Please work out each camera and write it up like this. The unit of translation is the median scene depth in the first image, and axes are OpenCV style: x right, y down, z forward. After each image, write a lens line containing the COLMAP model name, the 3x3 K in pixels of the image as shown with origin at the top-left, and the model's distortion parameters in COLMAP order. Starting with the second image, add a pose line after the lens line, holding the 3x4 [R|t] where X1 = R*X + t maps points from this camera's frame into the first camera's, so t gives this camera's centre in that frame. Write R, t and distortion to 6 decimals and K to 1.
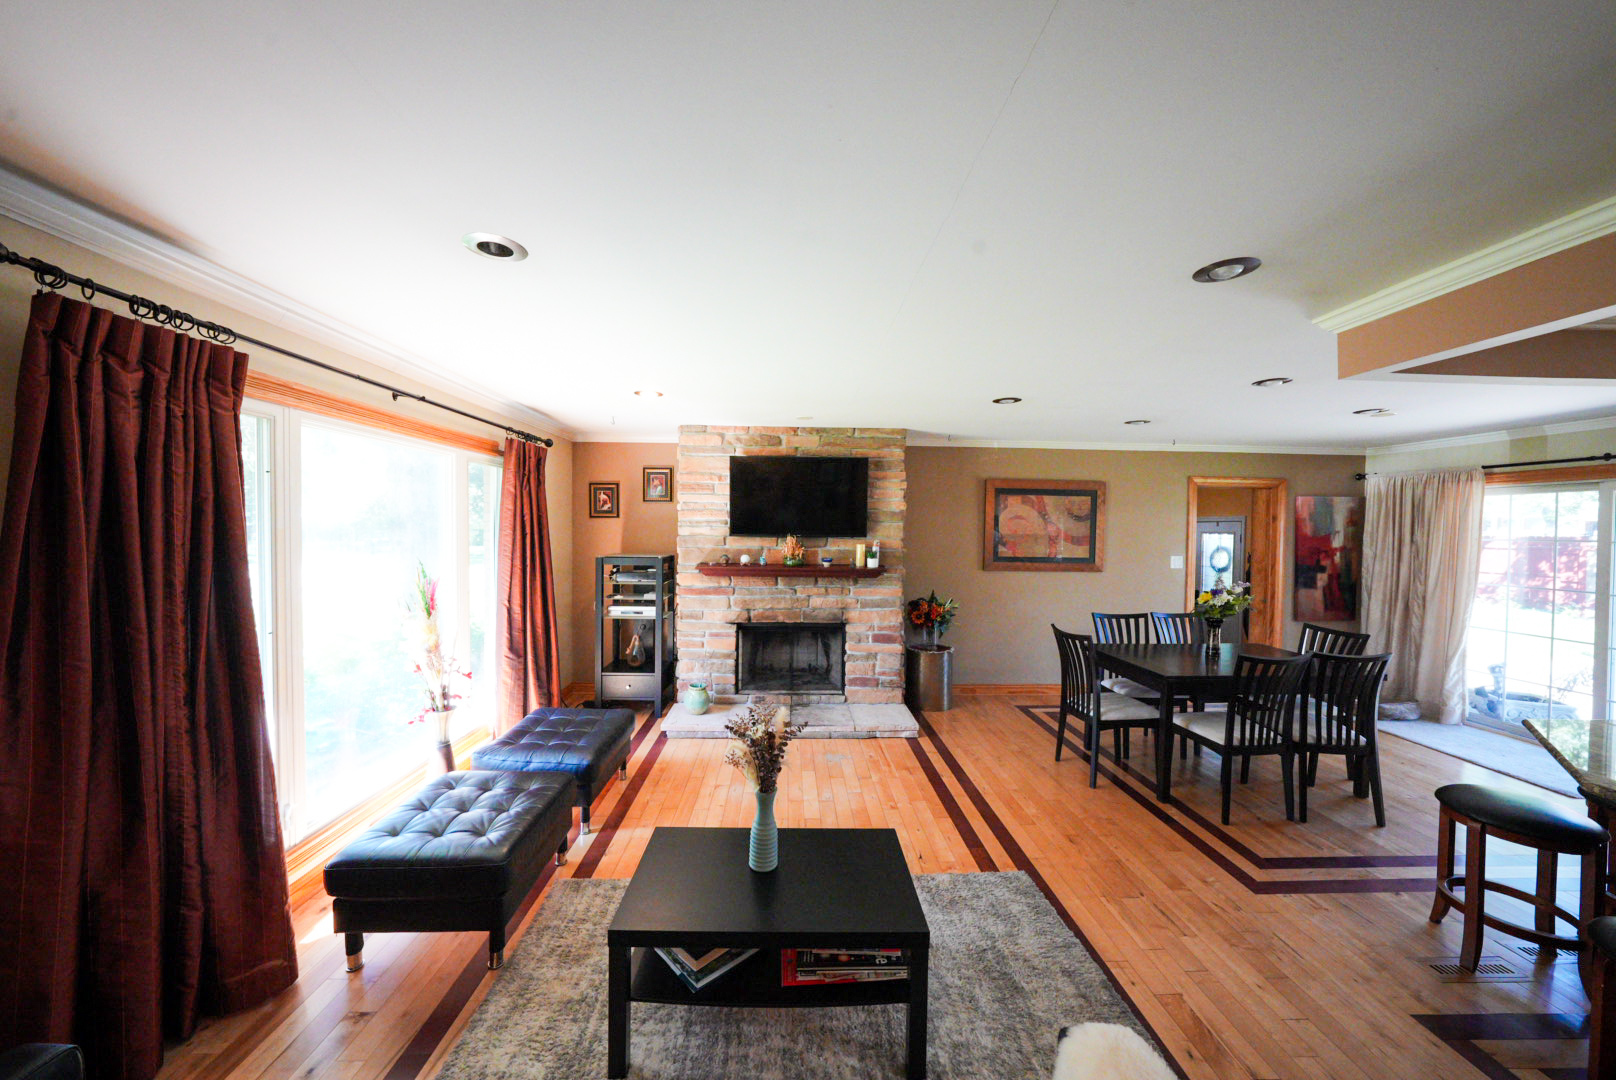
lens RADIAL K [[559.0, 0, 799.5], [0, 559.0, 540.7], [0, 0, 1]] dist [-0.025365, 0.005664]
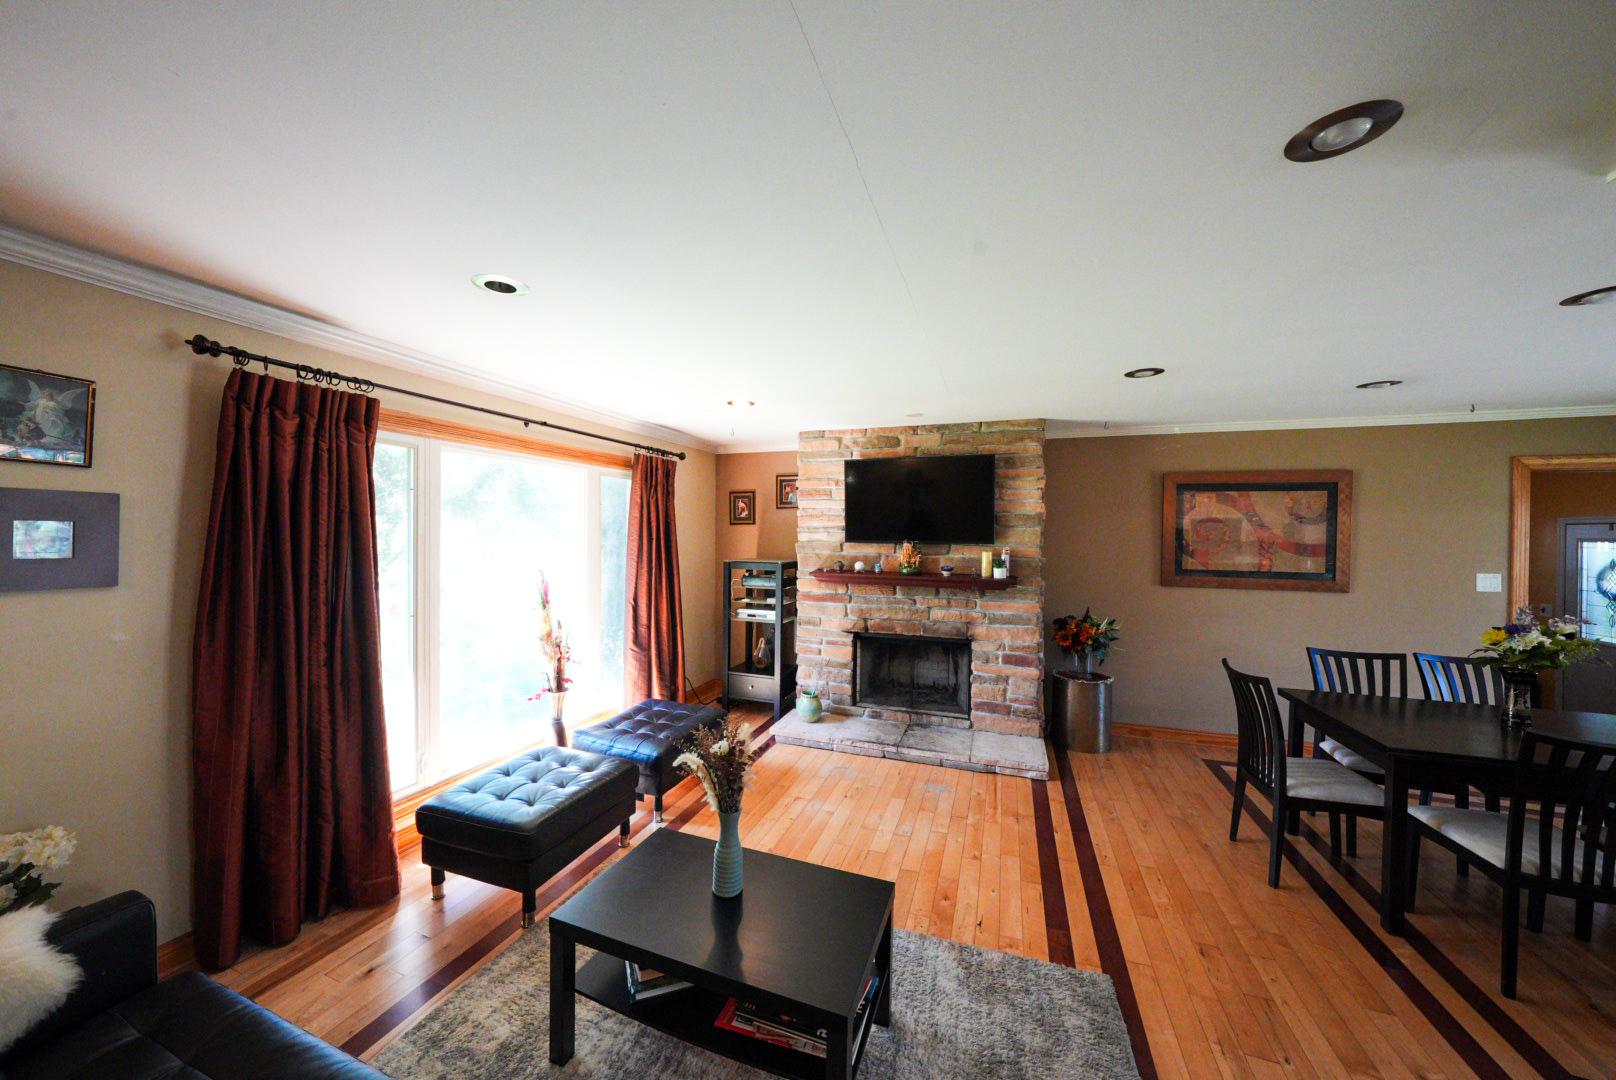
lens RADIAL K [[559.0, 0, 798.1], [0, 559.0, 538.5], [0, 0, 1]] dist [-0.025365, 0.005664]
pose [[0.928689, 0.000747, -0.370860, 0.229071], [-0.007094, 0.999851, -0.015750, 0.001454], [0.370793, 0.017258, 0.928555, 0.093273]]
